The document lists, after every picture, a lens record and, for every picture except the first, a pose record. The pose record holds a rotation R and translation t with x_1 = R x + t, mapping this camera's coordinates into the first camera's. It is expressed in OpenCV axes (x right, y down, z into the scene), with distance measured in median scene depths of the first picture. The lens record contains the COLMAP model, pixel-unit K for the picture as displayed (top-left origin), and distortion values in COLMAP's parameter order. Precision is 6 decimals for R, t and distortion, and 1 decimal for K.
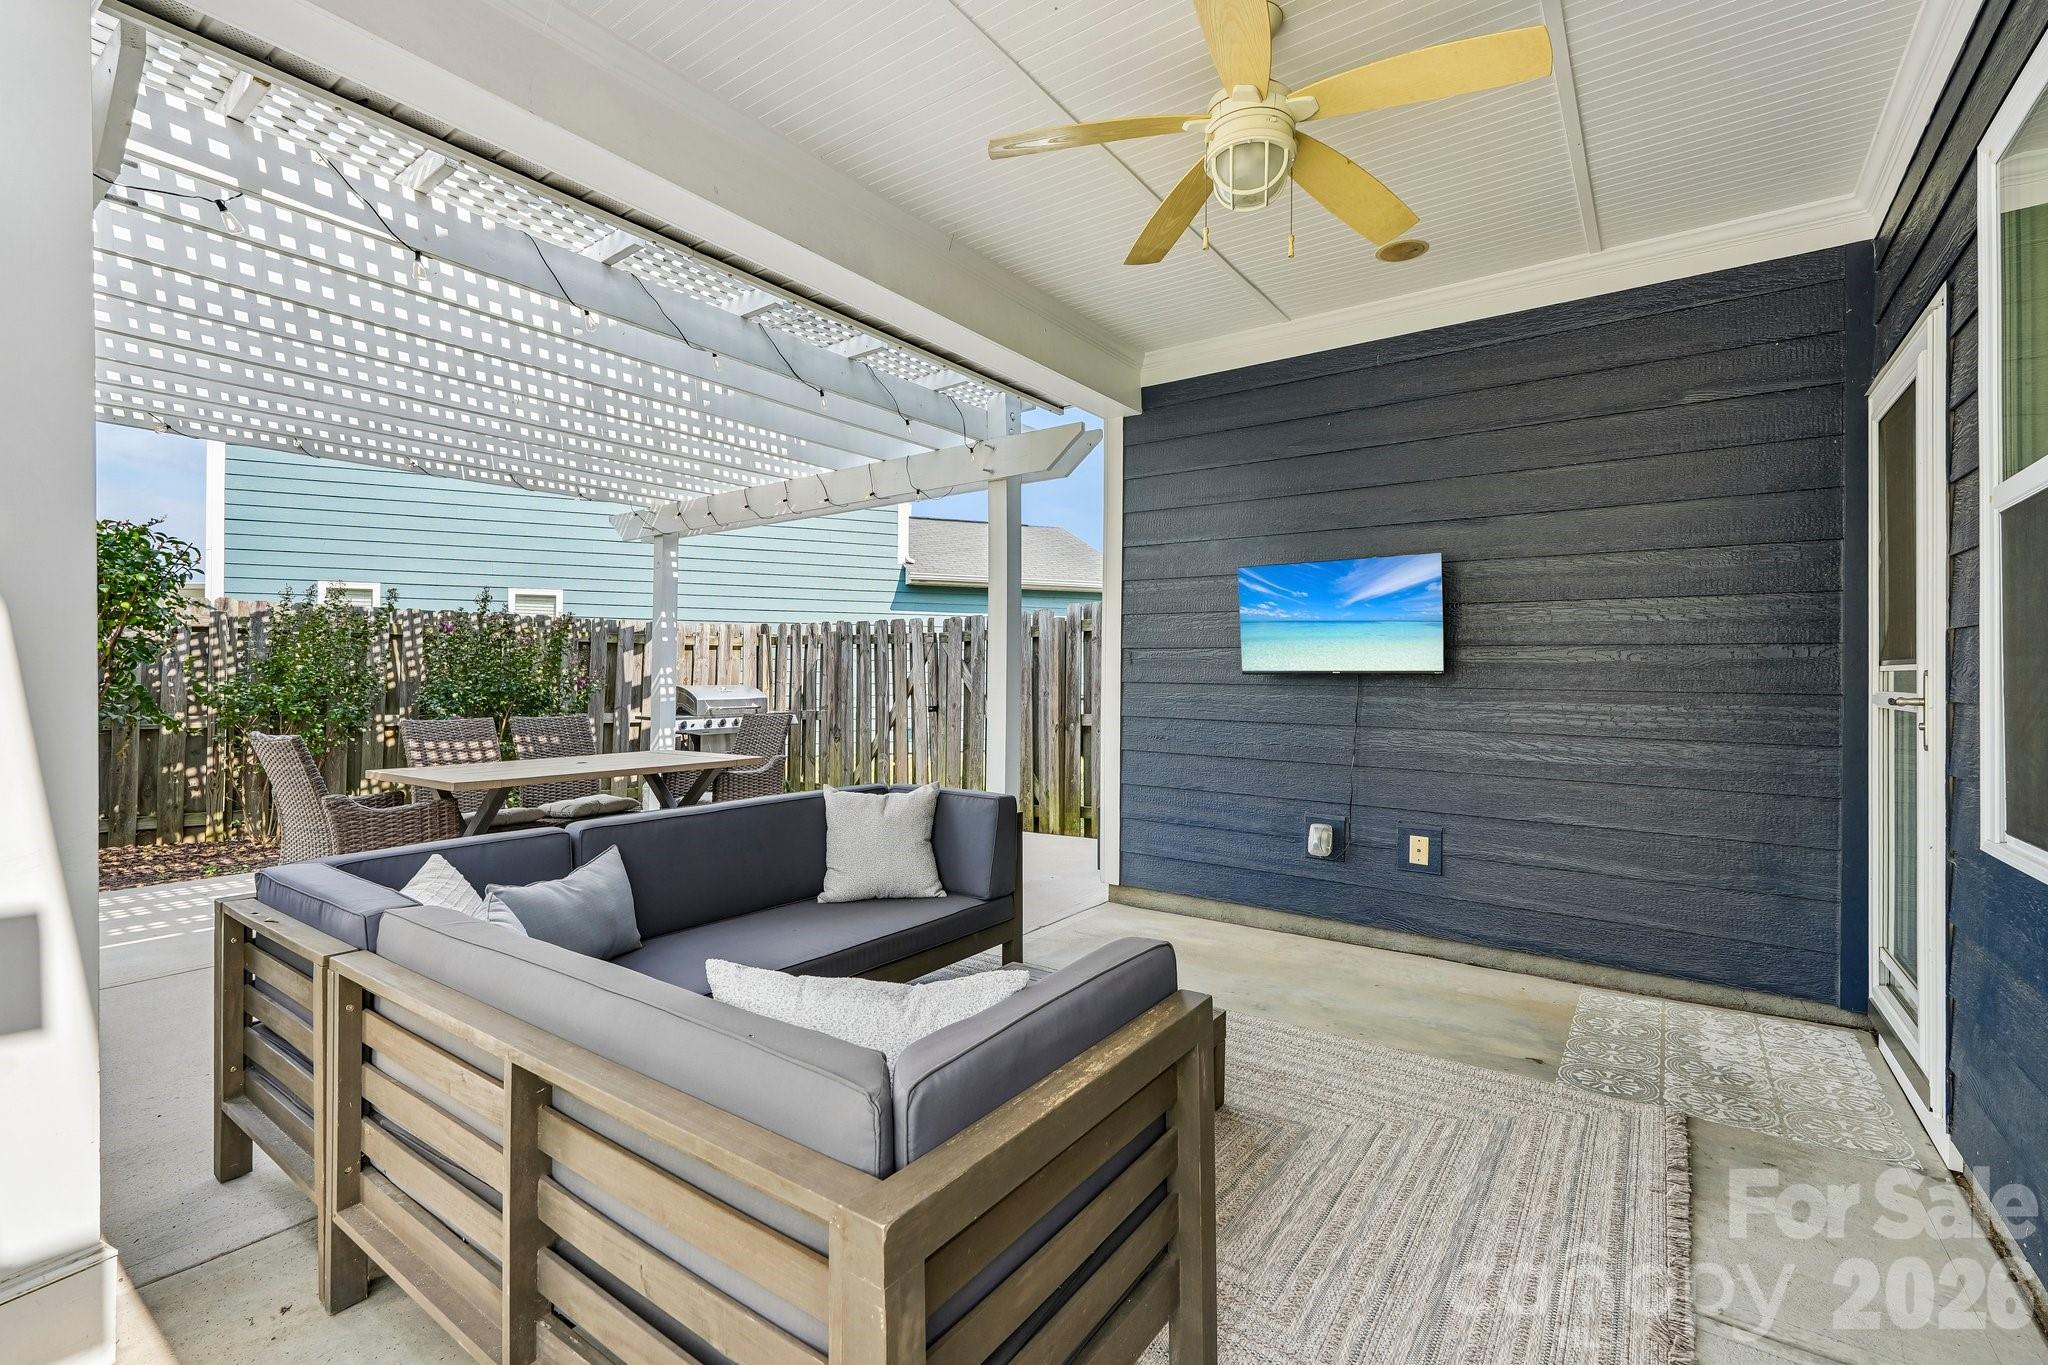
lens RADIAL K [[890.9, 0, 1029.1], [0, 890.9, 695.0], [0, 0, 1]] dist [-0.001214, -0.000451]
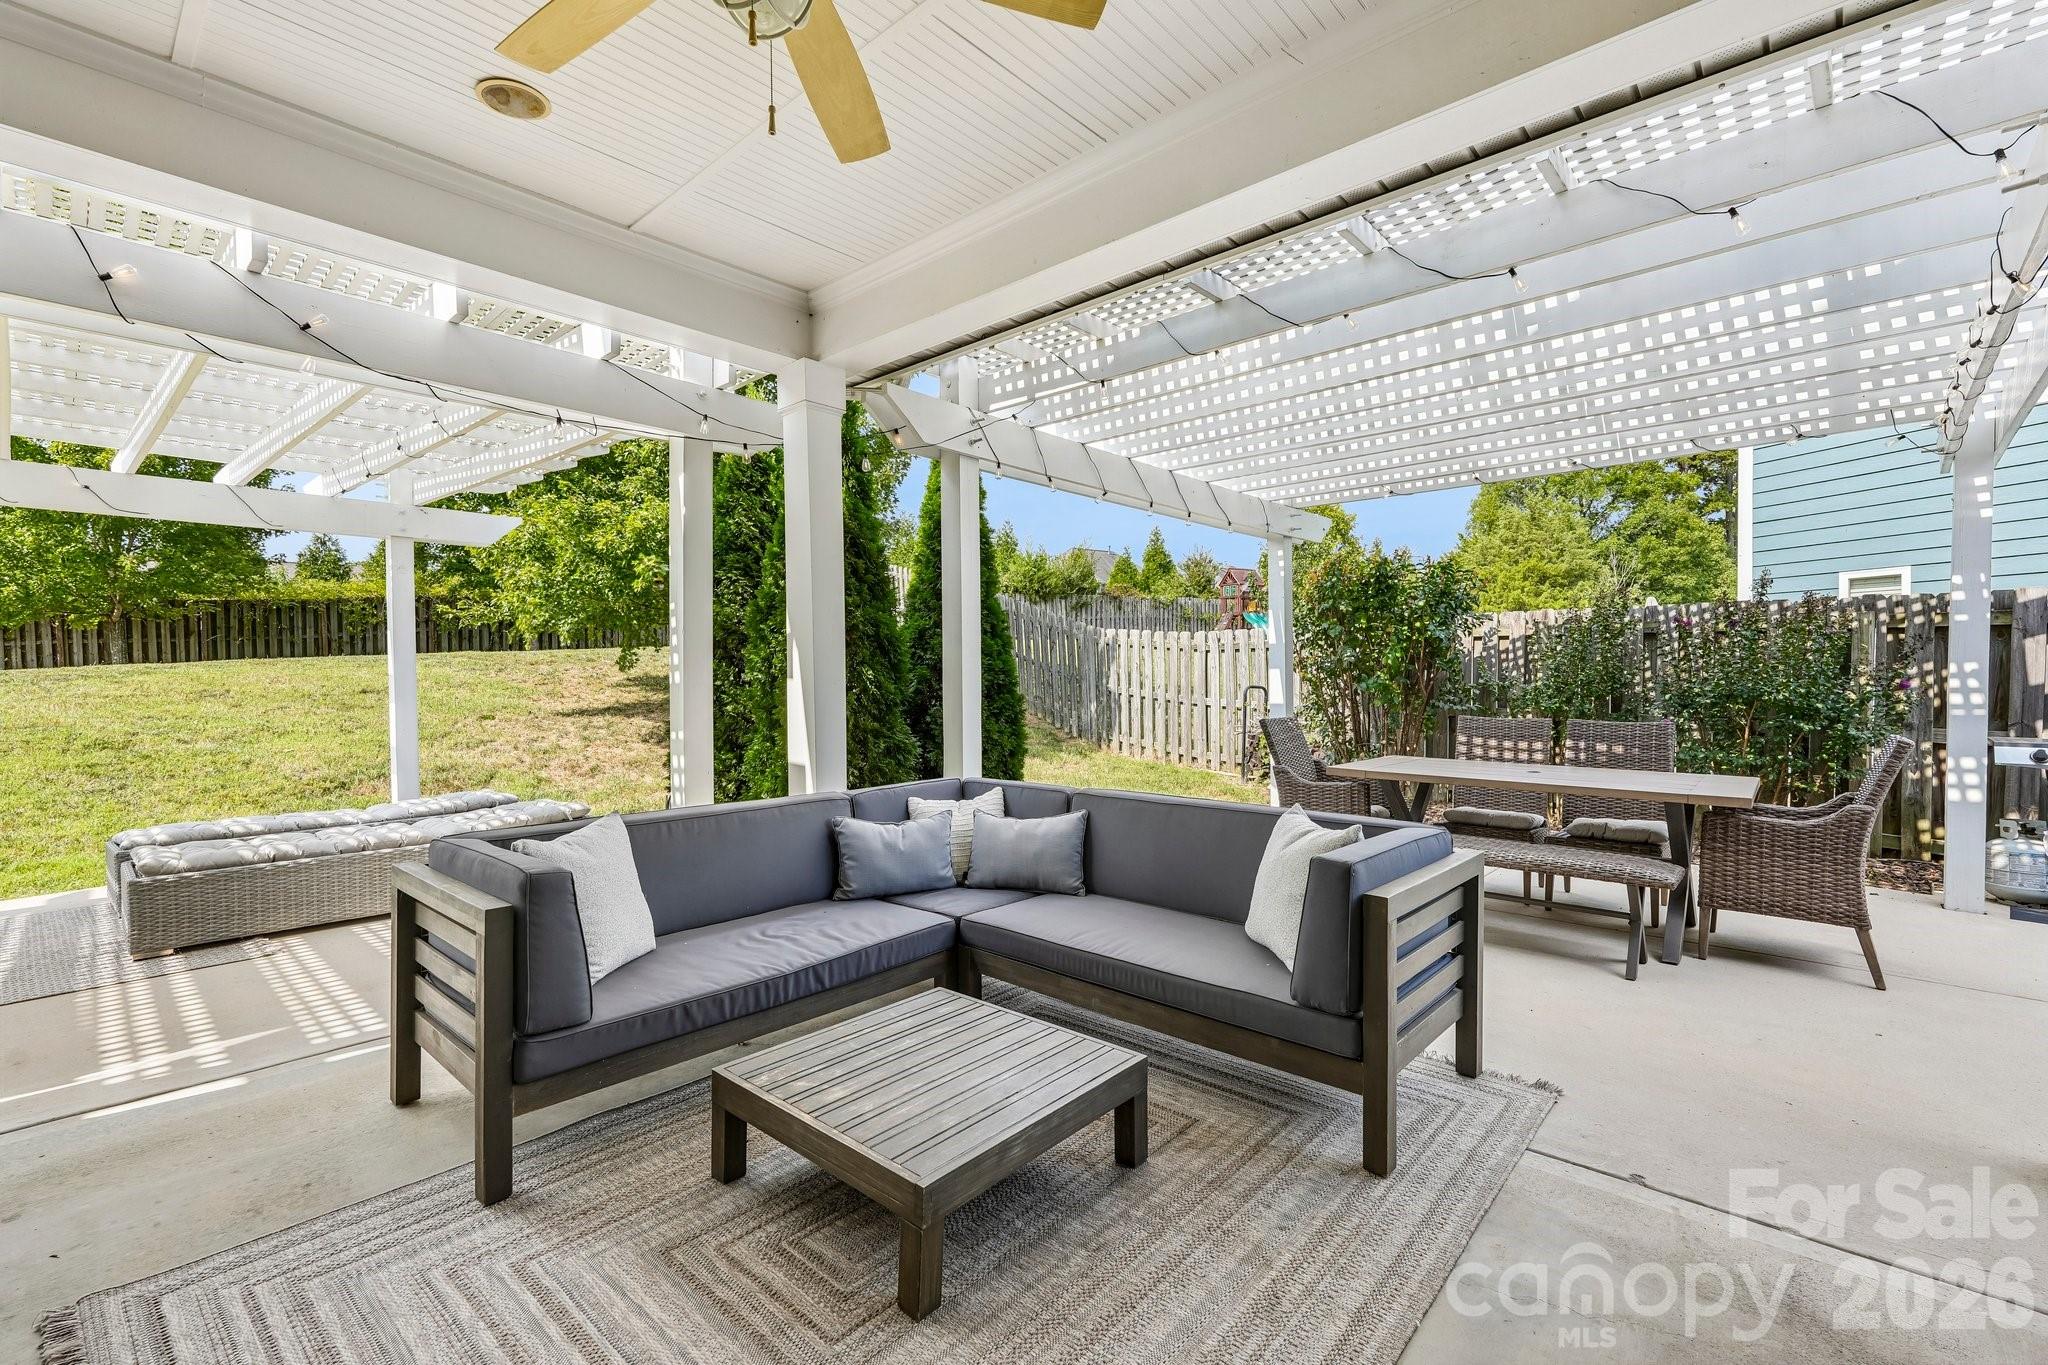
lens RADIAL K [[890.9, 0, 1029.1], [0, 890.9, 695.0], [0, 0, 1]] dist [-0.001214, -0.000451]
pose [[-0.109983, 0.019094, -0.993750, 0.418721], [-0.021061, 0.999546, 0.021536, -0.009238], [0.993710, 0.023298, -0.109531, 0.569419]]
